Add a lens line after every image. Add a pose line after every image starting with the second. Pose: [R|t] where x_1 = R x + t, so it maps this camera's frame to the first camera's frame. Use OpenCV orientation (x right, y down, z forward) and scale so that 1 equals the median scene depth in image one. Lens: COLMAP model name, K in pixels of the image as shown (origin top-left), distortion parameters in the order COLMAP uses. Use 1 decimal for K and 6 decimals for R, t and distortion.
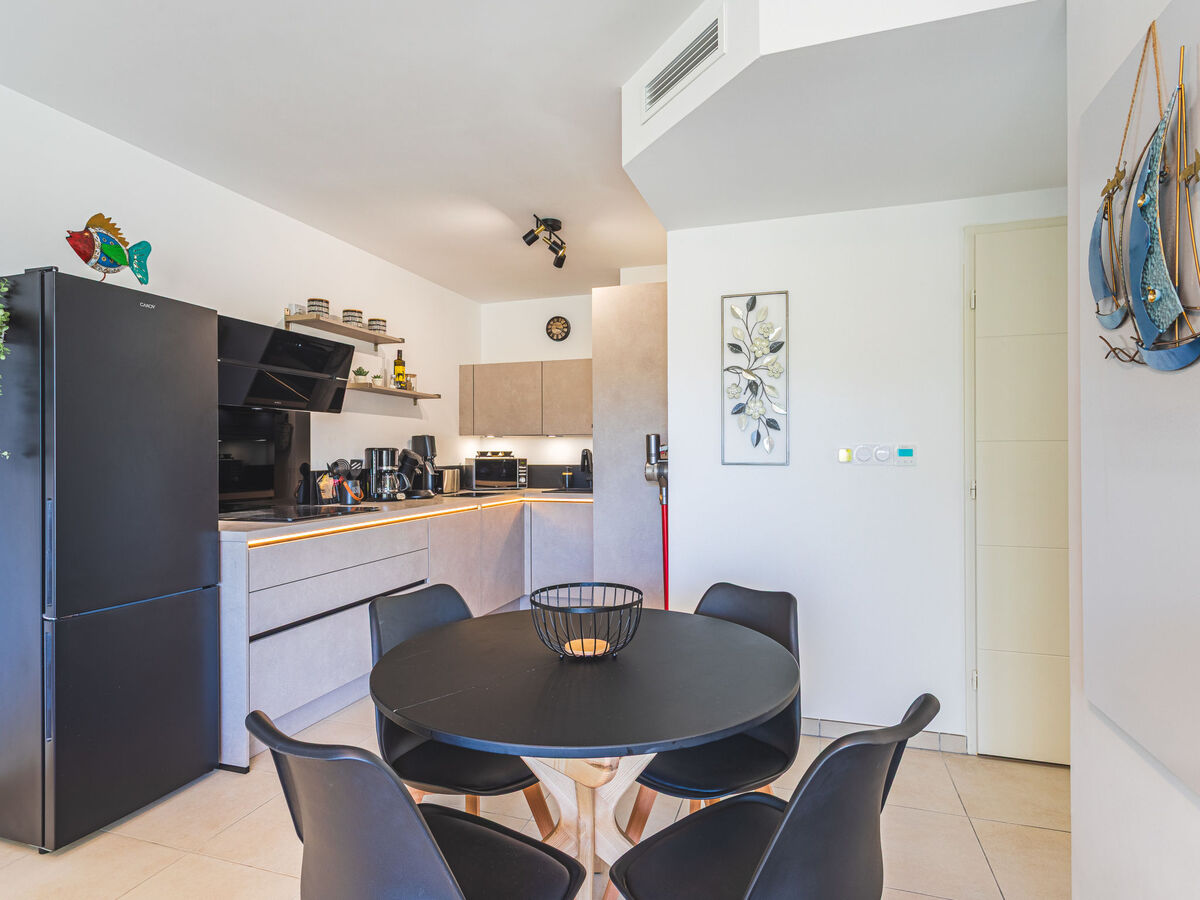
lens RADIAL K [[639.5, 0, 603.6], [0, 639.5, 453.0], [0, 0, 1]] dist [0.002563, 0.002311]
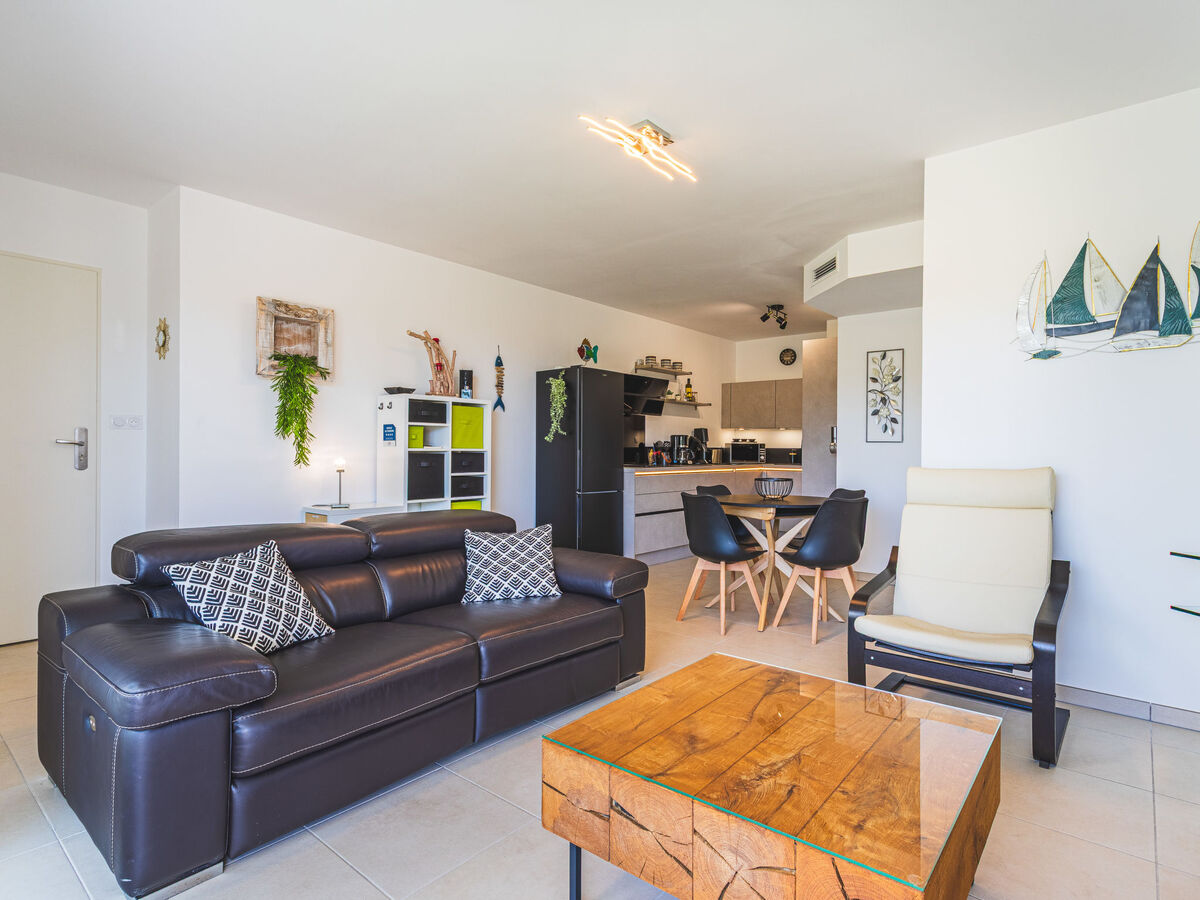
lens RADIAL K [[639.5, 0, 603.6], [0, 639.5, 453.0], [0, 0, 1]] dist [0.002563, 0.002311]
pose [[0.925615, 0.012837, -0.378249, 0.128988], [-0.010864, 0.999914, 0.007349, 0.030817], [0.378311, -0.002693, 0.925675, -0.715001]]
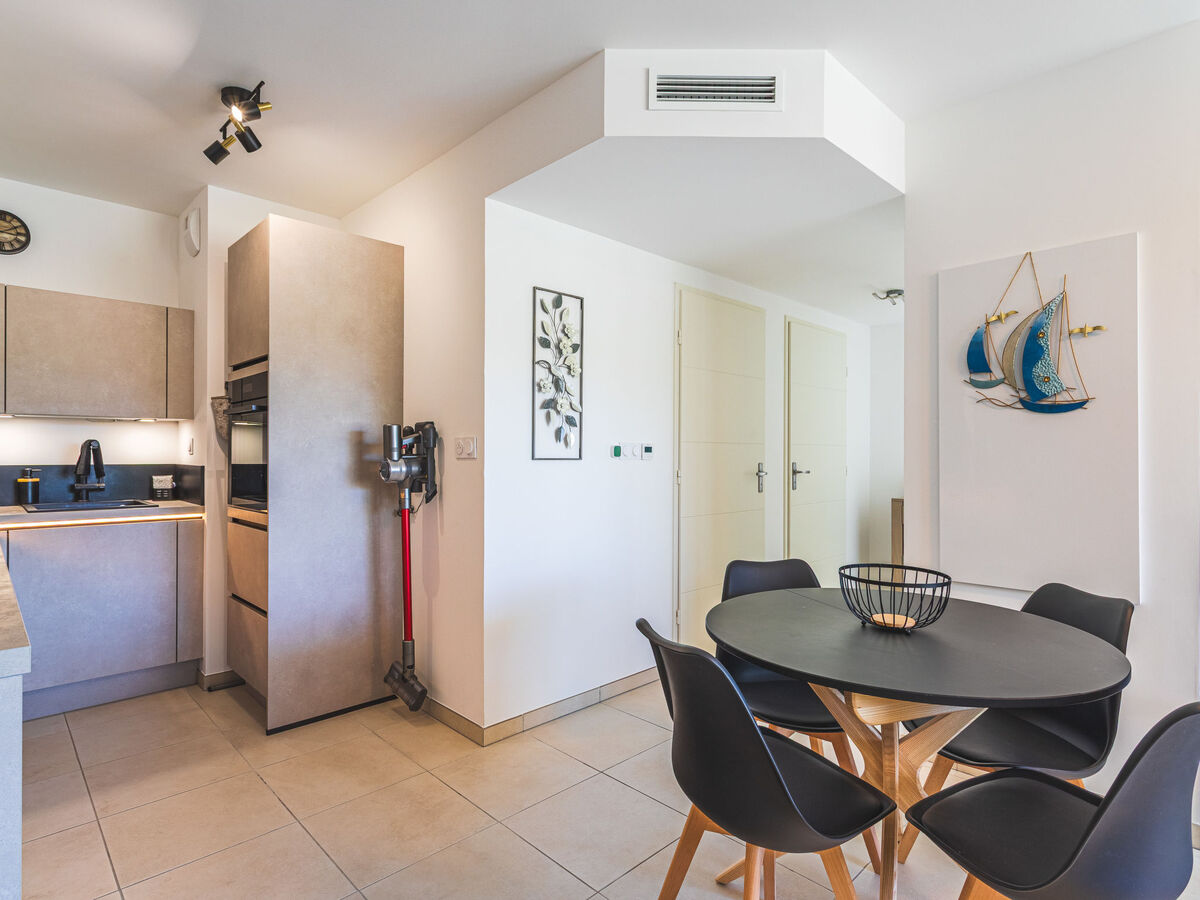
lens RADIAL K [[639.5, 0, 603.6], [0, 639.5, 453.0], [0, 0, 1]] dist [0.002563, 0.002311]
pose [[0.466902, 0.004255, 0.884299, -0.440516], [-0.006911, 0.999975, -0.001163, 0.005552], [-0.884282, -0.005568, 0.466920, 0.319117]]
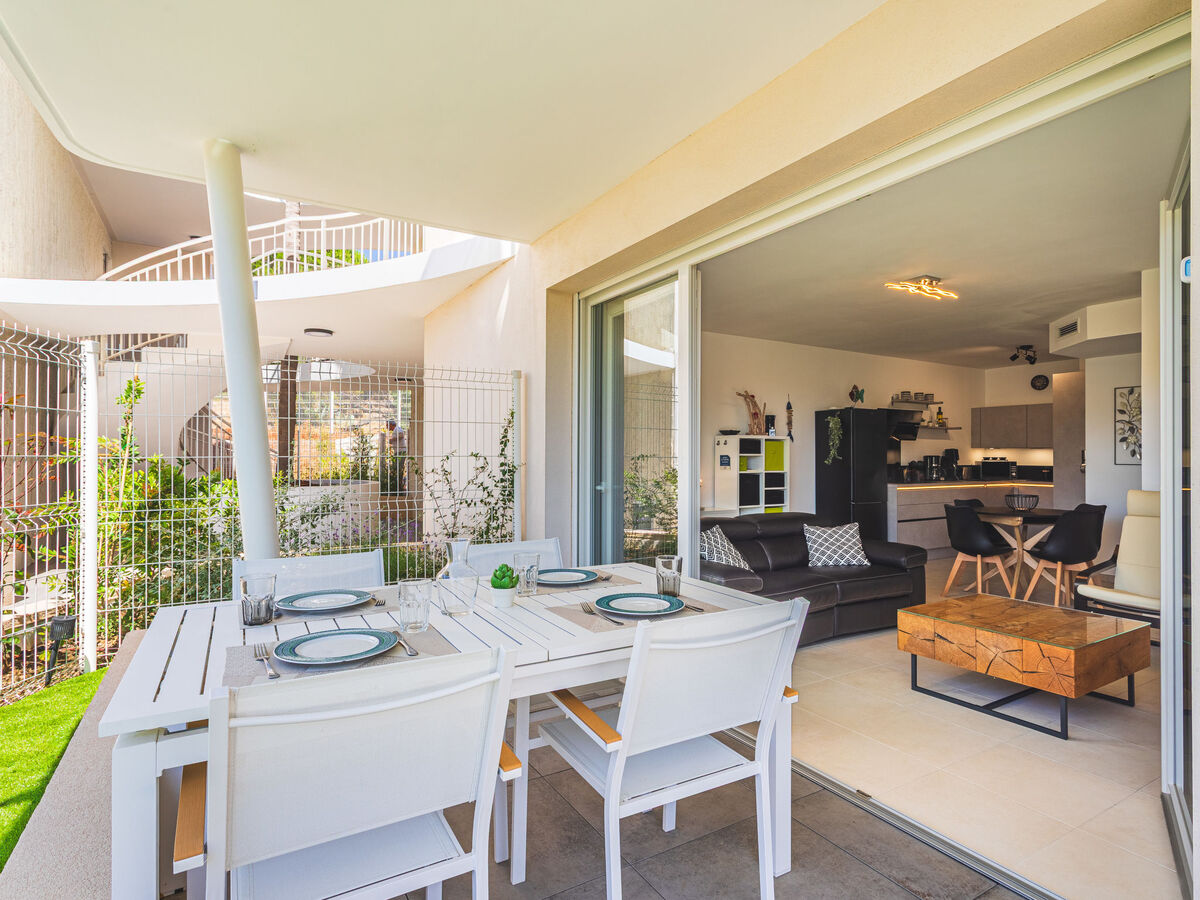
lens RADIAL K [[639.5, 0, 603.6], [0, 639.5, 453.0], [0, 0, 1]] dist [0.002563, 0.002311]
pose [[0.752864, 0.002206, -0.658172, 0.220608], [-0.005487, 0.999981, -0.002926, -0.004484], [0.658153, 0.005814, 0.752861, -1.270568]]
